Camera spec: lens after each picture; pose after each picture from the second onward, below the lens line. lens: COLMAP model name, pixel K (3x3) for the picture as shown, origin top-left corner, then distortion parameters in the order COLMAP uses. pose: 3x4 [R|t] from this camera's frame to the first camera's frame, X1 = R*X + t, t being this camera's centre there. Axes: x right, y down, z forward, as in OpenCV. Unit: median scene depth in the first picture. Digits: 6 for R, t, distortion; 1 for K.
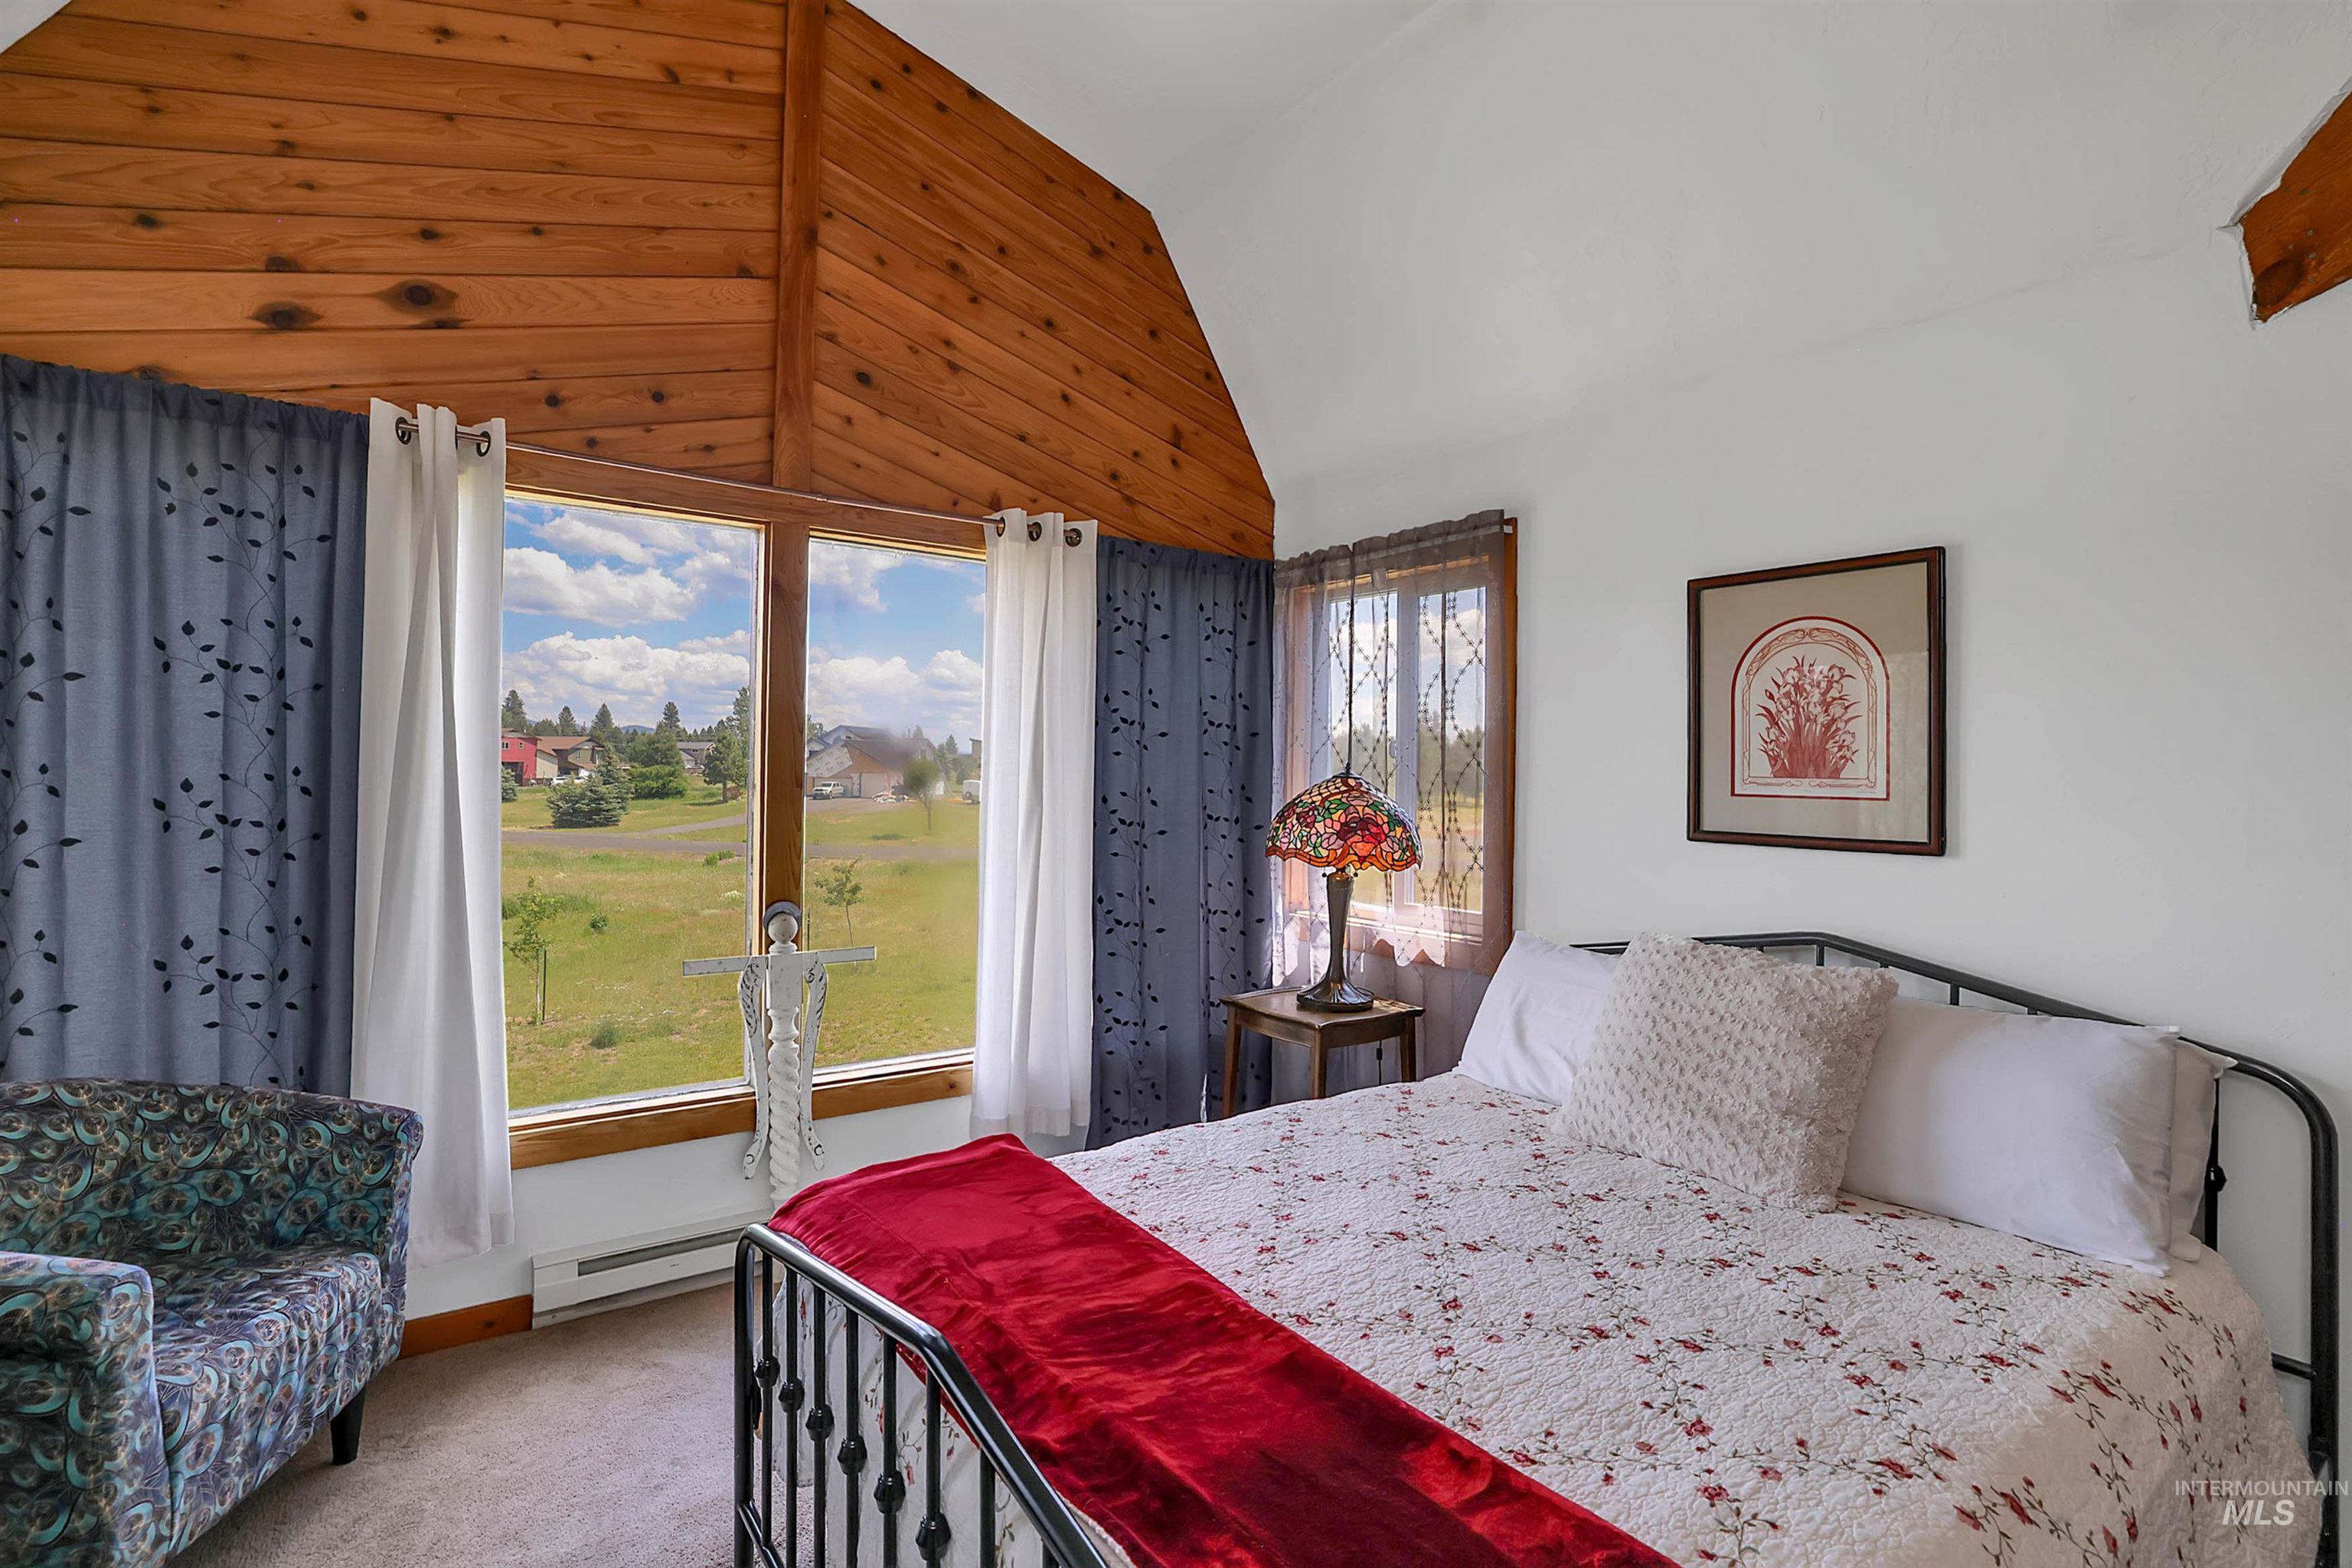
lens RADIAL K [[1088.4, 0, 1108.4], [0, 1088.4, 737.1], [0, 0, 1]] dist [-0.049808, 0.026639]
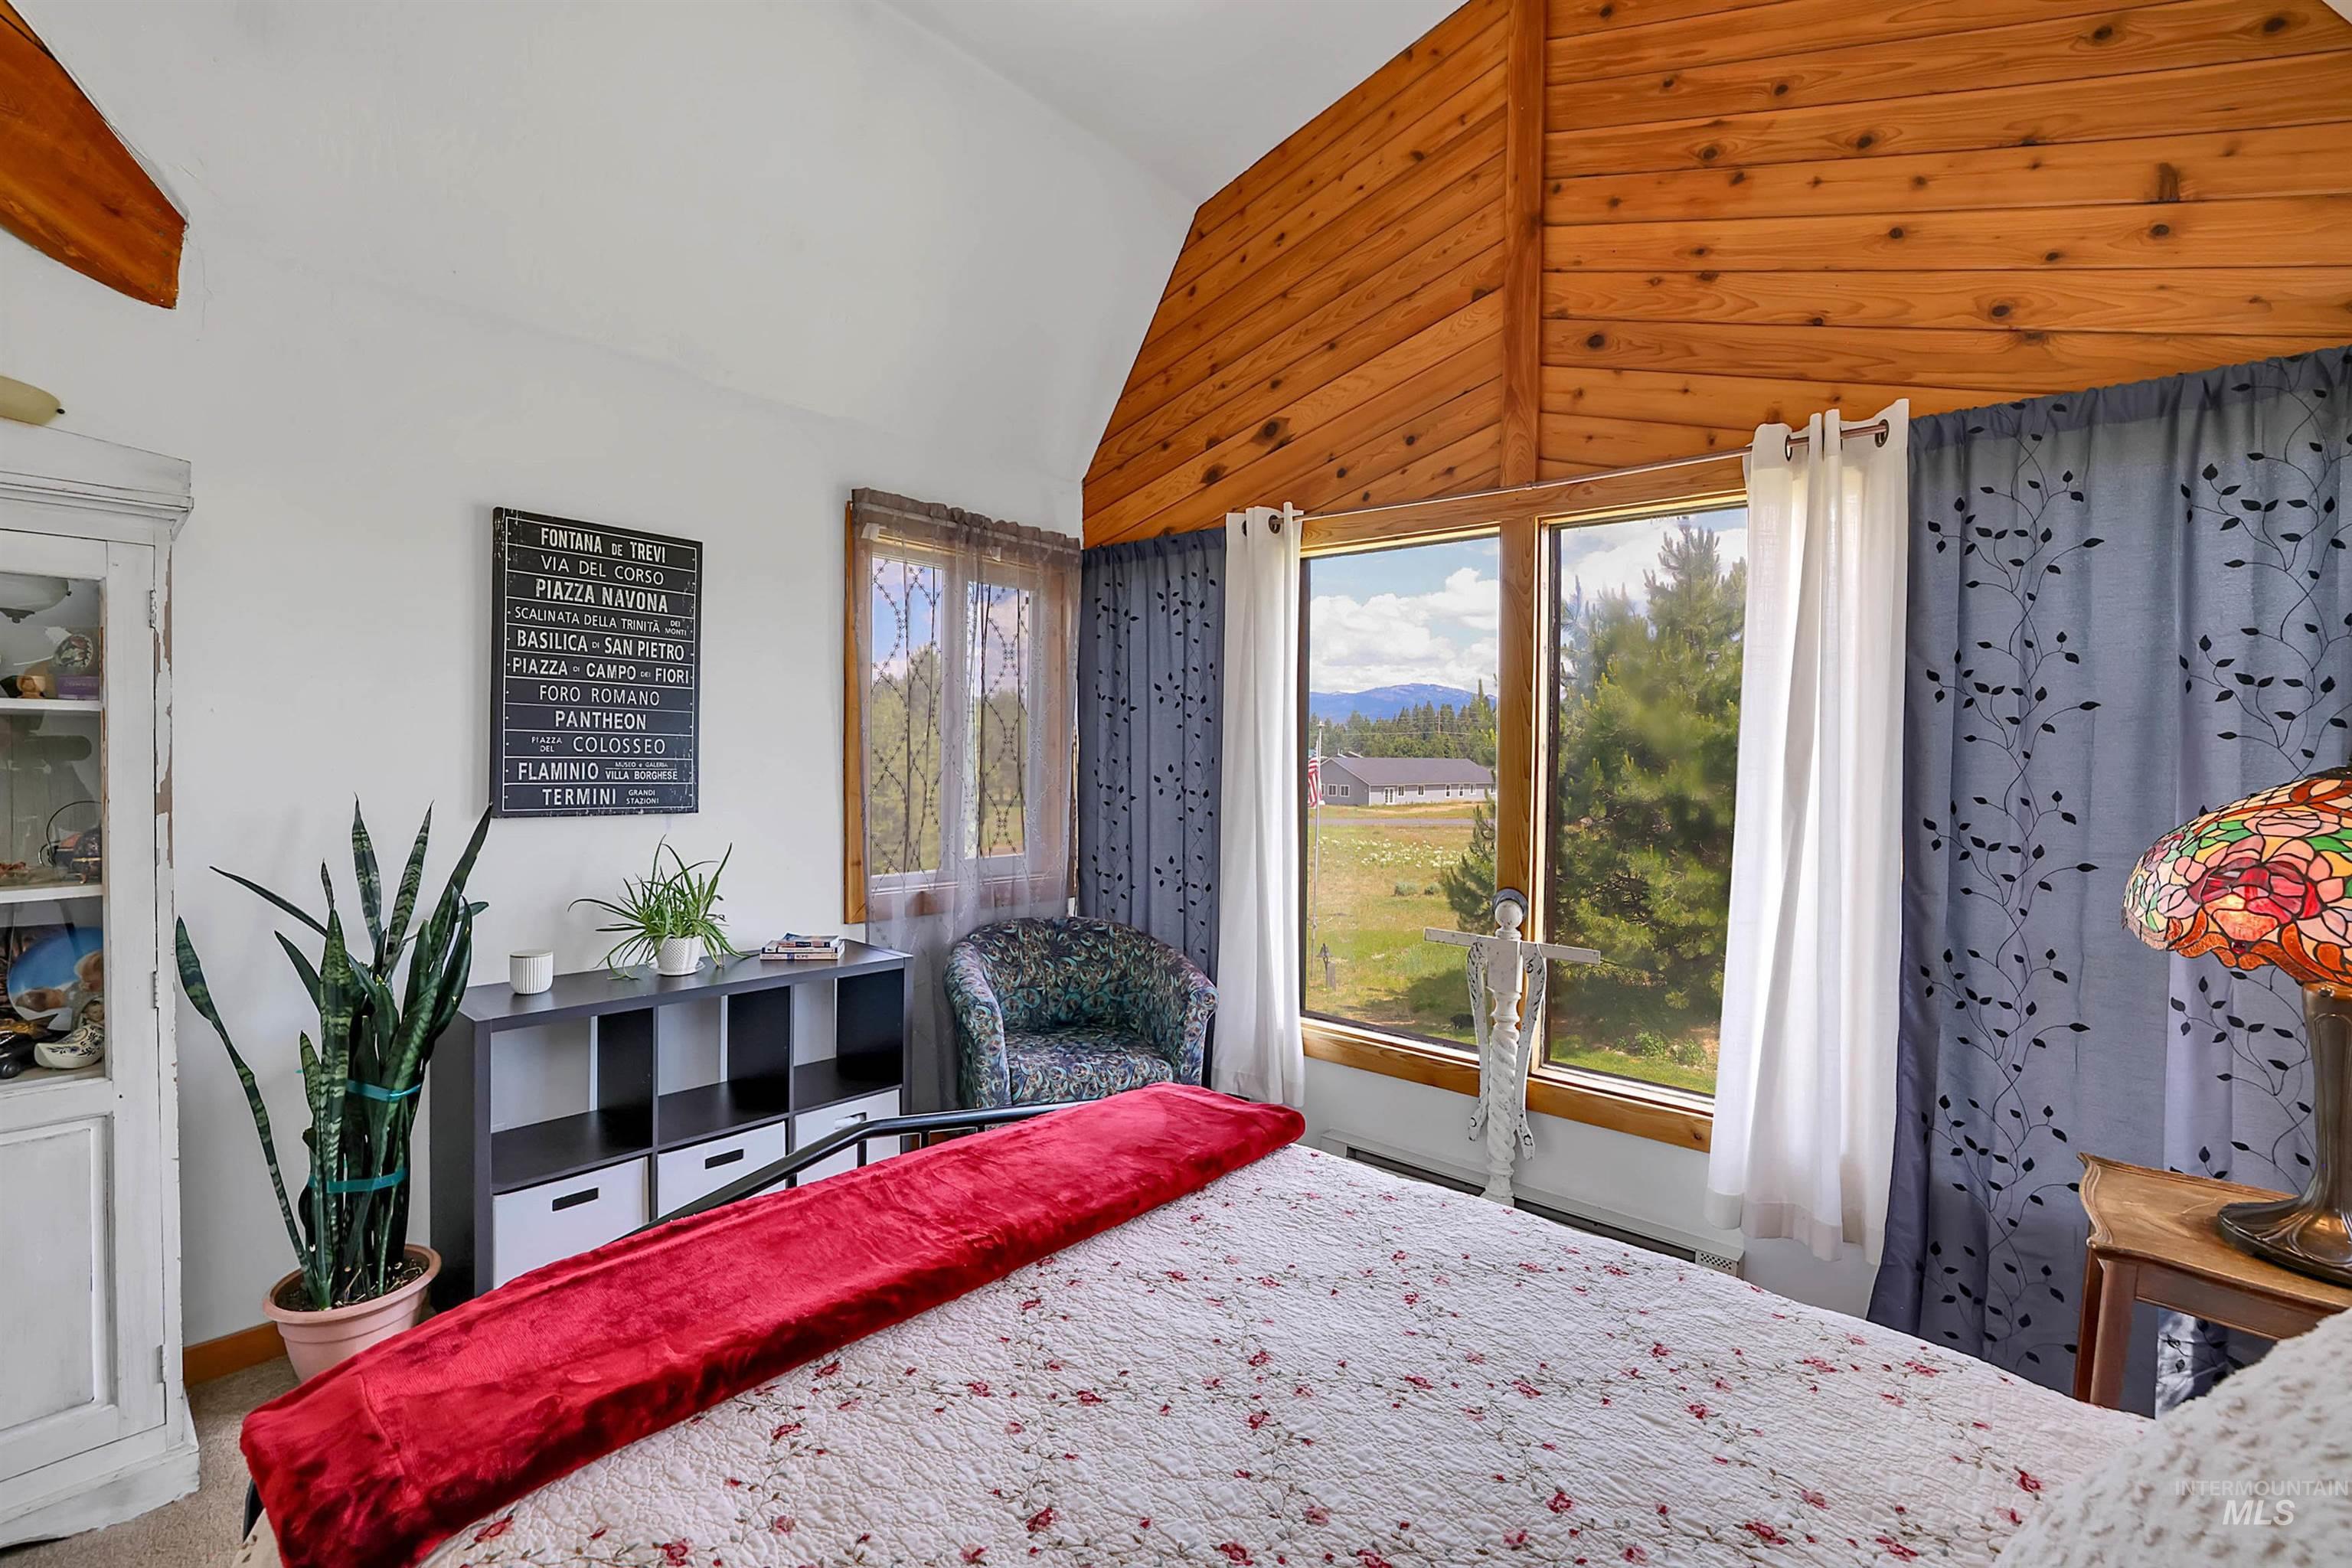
lens RADIAL K [[1047.6, 0, 1216.1], [0, 1047.6, 761.8], [0, 0, 1]] dist [-0.034761, 0.016026]
pose [[0.256769, -0.004028, -0.966464, 0.639534], [0.014278, 0.999898, -0.000374, 0.029609], [0.966367, -0.013703, 0.256800, 0.521392]]
